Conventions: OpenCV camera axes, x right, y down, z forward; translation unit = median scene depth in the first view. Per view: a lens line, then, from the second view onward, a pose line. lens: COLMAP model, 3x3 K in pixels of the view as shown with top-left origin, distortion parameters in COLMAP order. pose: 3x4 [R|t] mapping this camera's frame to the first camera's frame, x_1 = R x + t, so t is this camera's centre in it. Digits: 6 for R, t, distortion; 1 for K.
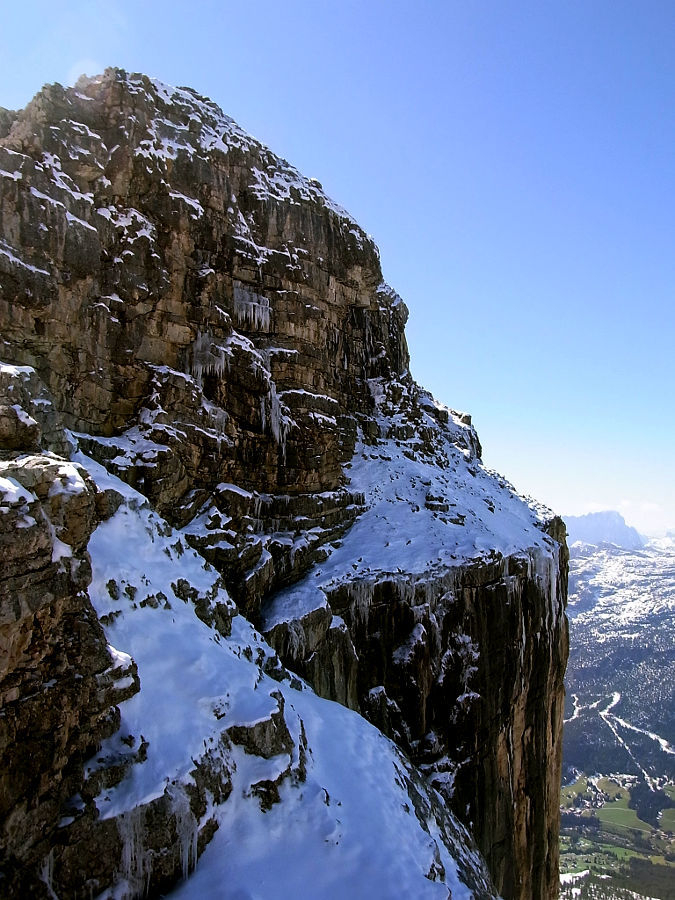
lens RADIAL K [[838.8, 0, 321.5], [0, 838.8, 449.5], [0, 0, 1]] dist [-0.089584, 0.178236]
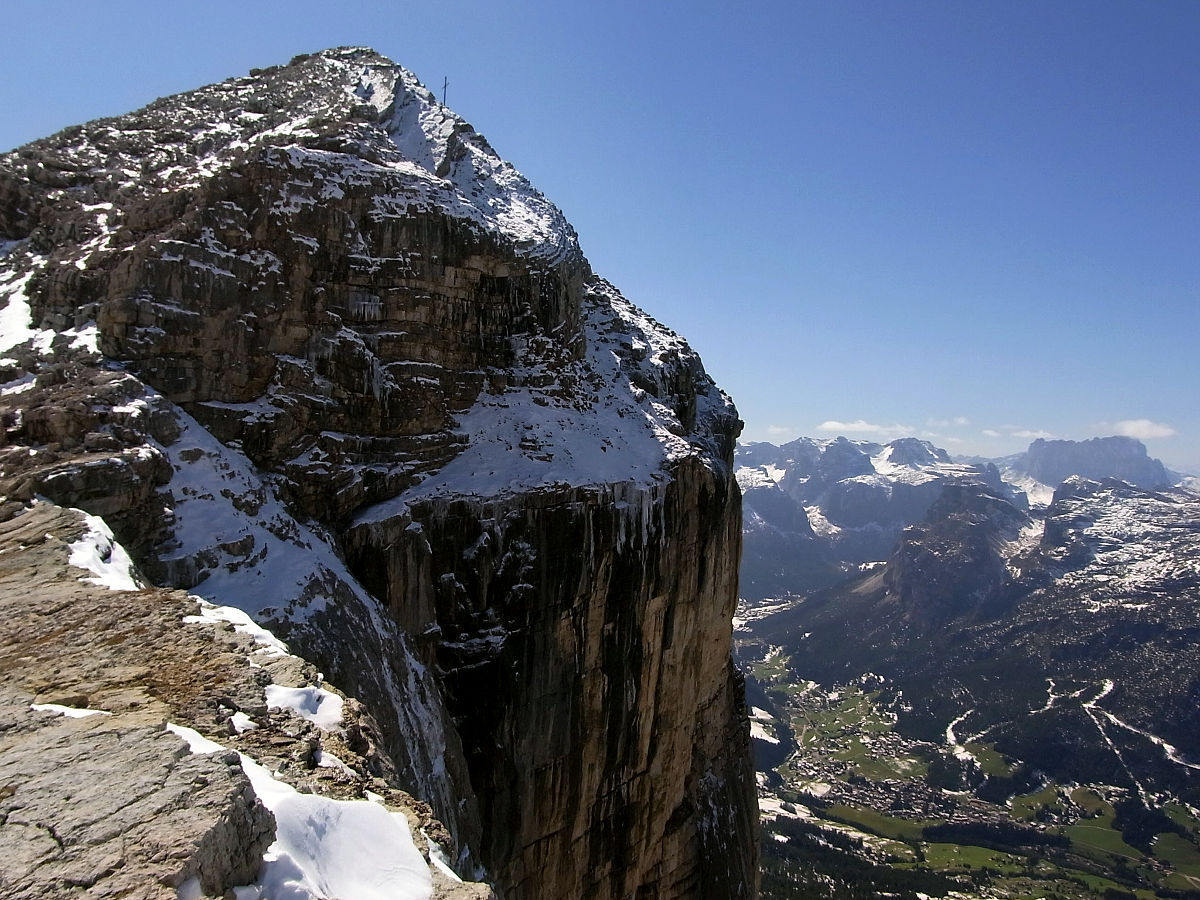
lens RADIAL K [[1118.4, 0, 597.7], [0, 1118.4, 466.3], [0, 0, 1]] dist [-0.089584, 0.178236]
pose [[0.992211, 0.042224, -0.117197, 0.490940], [-0.028223, 0.992534, 0.118655, -0.120515], [0.121332, -0.114423, 0.985995, -0.763146]]
